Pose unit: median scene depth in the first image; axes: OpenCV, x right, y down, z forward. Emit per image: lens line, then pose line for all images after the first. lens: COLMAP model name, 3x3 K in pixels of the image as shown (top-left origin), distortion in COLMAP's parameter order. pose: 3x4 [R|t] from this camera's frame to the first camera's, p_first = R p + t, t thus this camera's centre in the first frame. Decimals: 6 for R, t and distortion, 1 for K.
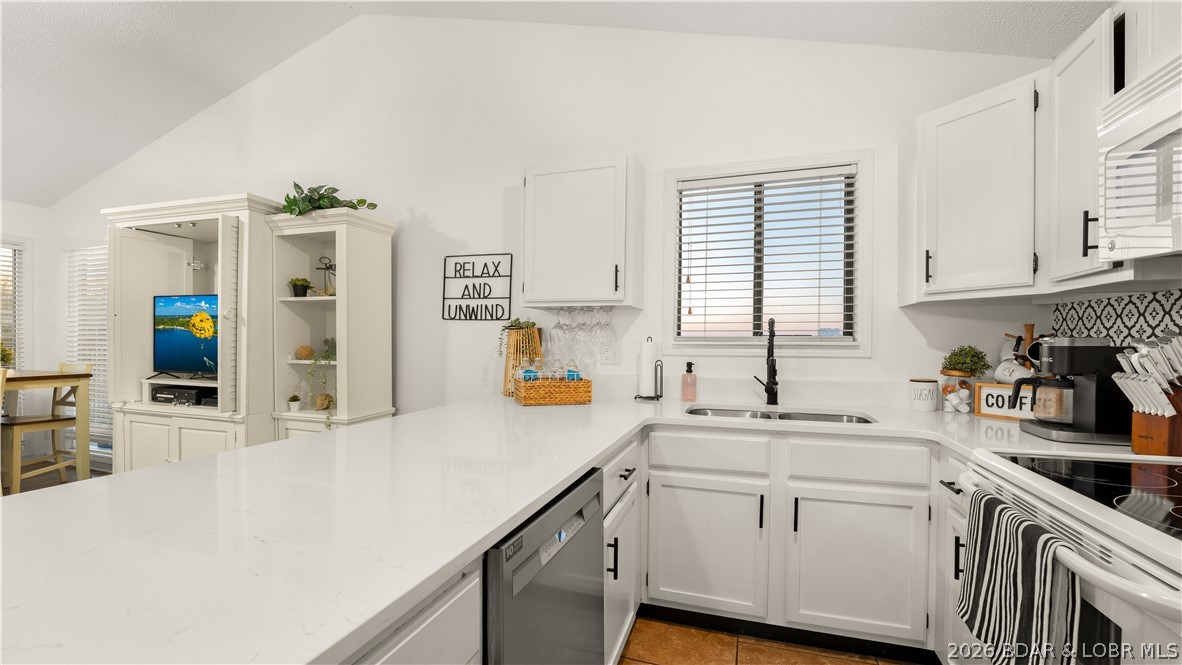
lens RADIAL K [[480.7, 0, 585.9], [0, 480.7, 342.6], [0, 0, 1]] dist [-0.007488, 0.000294]
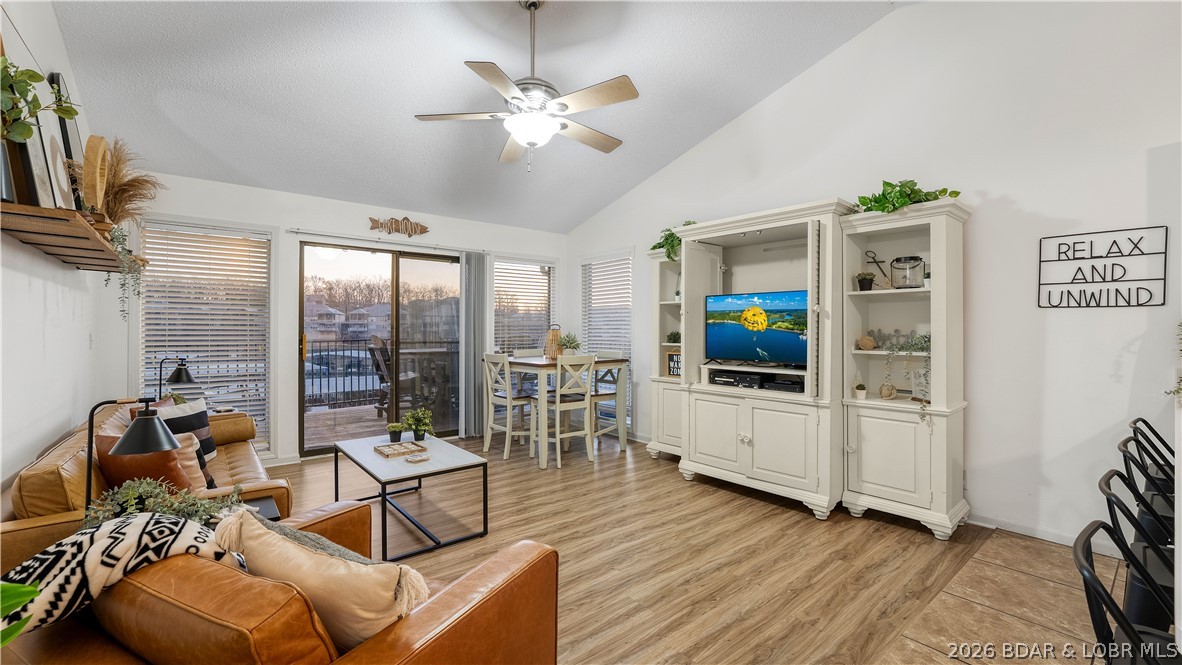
lens RADIAL K [[480.7, 0, 586.6], [0, 480.7, 325.3], [0, 0, 1]] dist [-0.007488, 0.000294]
pose [[0.866022, -0.013439, -0.499824, -0.600531], [0.005819, 0.999842, -0.016802, -0.004908], [0.499971, 0.011642, 0.865964, -0.210713]]
